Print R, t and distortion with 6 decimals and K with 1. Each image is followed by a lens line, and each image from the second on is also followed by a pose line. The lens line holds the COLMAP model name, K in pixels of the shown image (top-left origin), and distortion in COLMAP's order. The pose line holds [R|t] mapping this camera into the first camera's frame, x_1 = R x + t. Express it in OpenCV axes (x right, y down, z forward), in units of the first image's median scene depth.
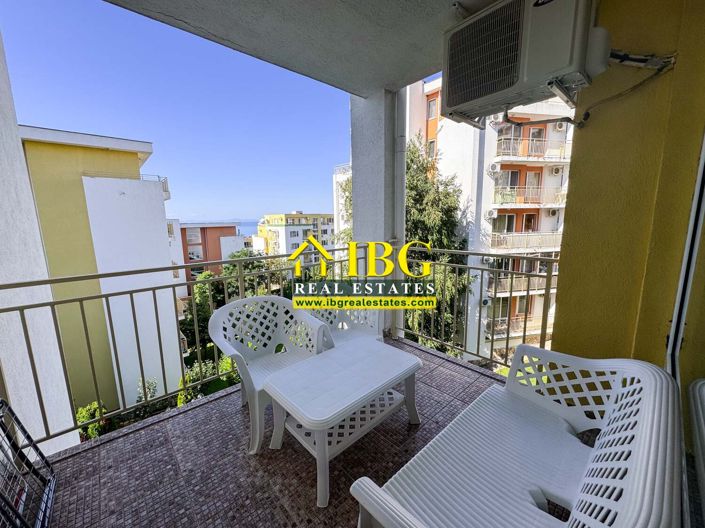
lens RADIAL K [[281.4, 0, 352.1], [0, 281.4, 263.1], [0, 0, 1]] dist [-0.000537, 0.000128]
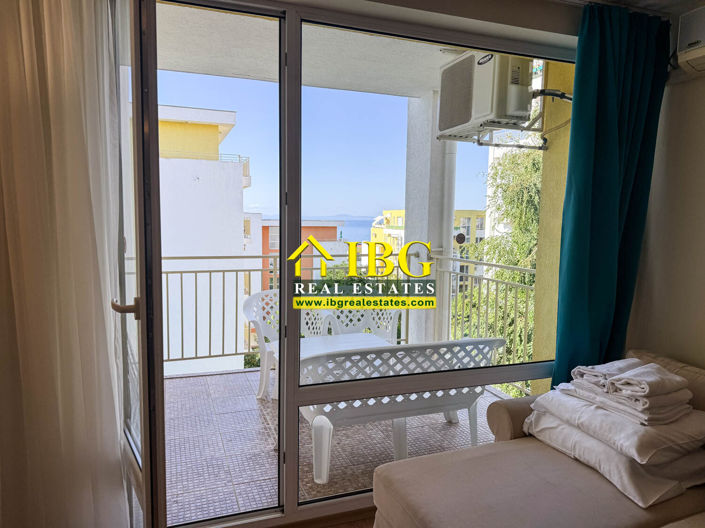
lens RADIAL K [[488.7, 0, 352.5], [0, 488.7, 264.0], [0, 0, 1]] dist [0.154477, -0.282474]
pose [[0.932076, 0.064593, -0.356458, 0.069442], [-0.086508, 0.995195, -0.045865, 0.009657], [0.351782, 0.073586, 0.933185, -0.087438]]
